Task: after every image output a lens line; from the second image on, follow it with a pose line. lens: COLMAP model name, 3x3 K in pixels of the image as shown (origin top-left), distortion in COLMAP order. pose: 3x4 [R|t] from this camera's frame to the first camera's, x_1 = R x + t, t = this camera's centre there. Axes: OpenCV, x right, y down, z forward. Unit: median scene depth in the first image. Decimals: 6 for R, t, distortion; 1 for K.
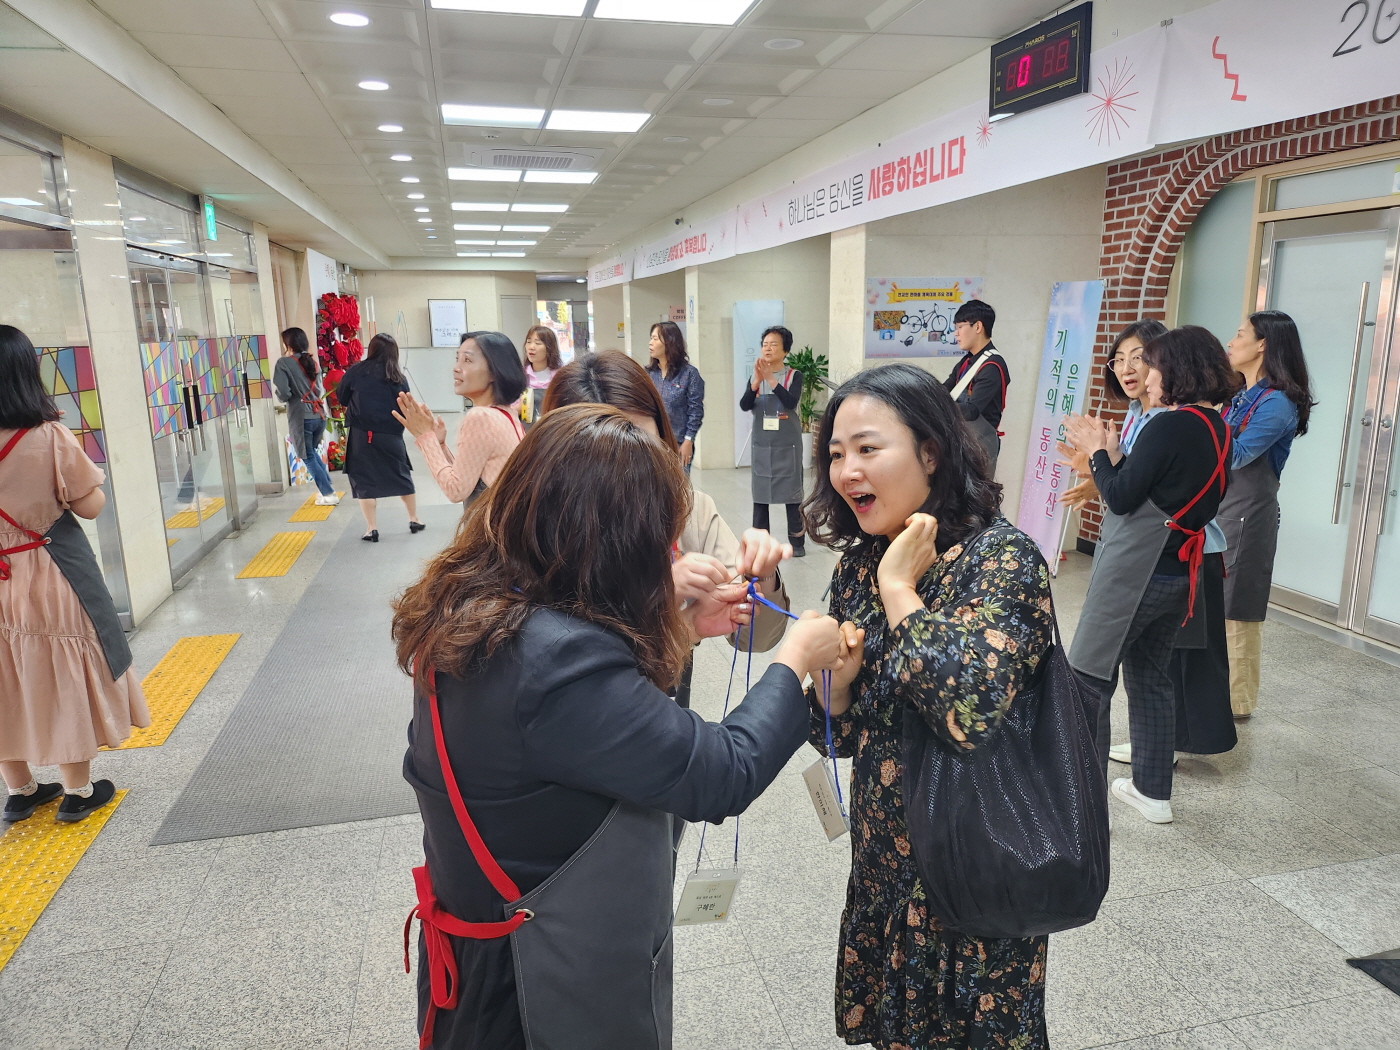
lens RADIAL K [[975.8, 0, 716.7], [0, 975.8, 535.2], [0, 0, 1]] dist [0.087363, -0.087767]
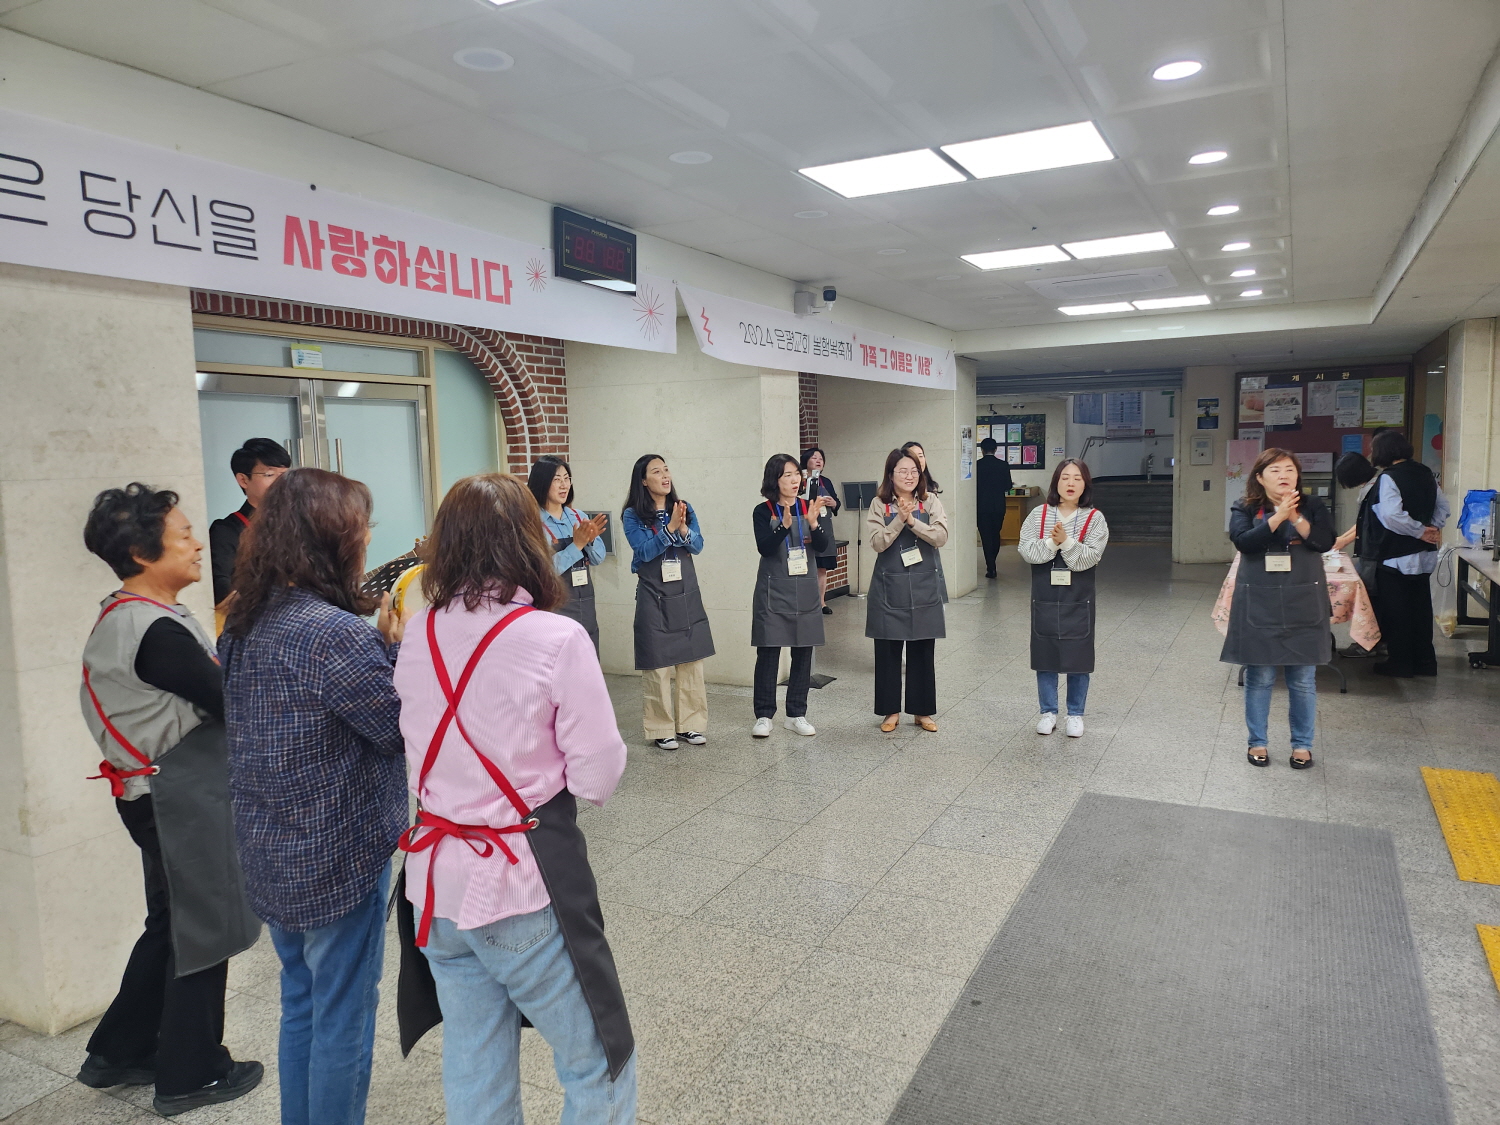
lens RADIAL K [[1036.8, 0, 750.0], [0, 1036.8, 562.5], [0, 0, 1]] dist [0.054820, -0.069584]
pose [[-0.752821, -0.040468, 0.656981, -0.429609], [0.175617, 0.949579, 0.259728, -0.268329], [-0.634366, 0.310905, -0.707756, 1.235370]]
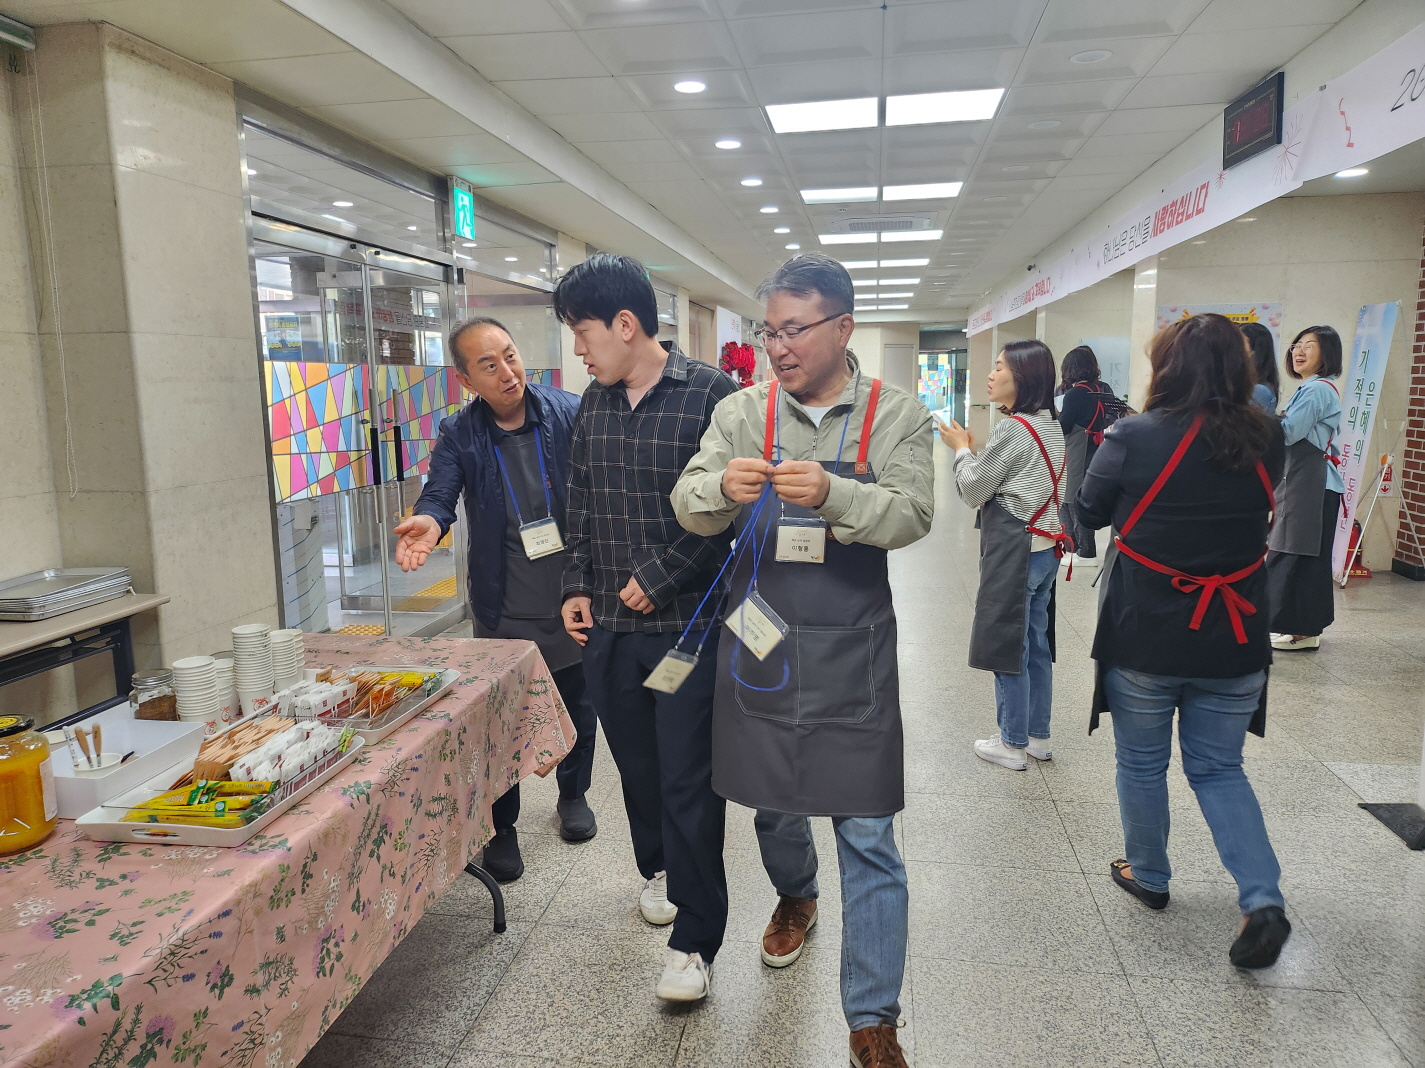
lens RADIAL K [[1000.5, 0, 712.5], [0, 1000.5, 534.0], [0, 0, 1]] dist [0.073881, -0.059746]
pose [[0.918138, 0.057030, -0.392136, 0.154837], [-0.080871, 0.995729, -0.044537, 0.087883], [0.387922, 0.072603, 0.918828, -0.235916]]
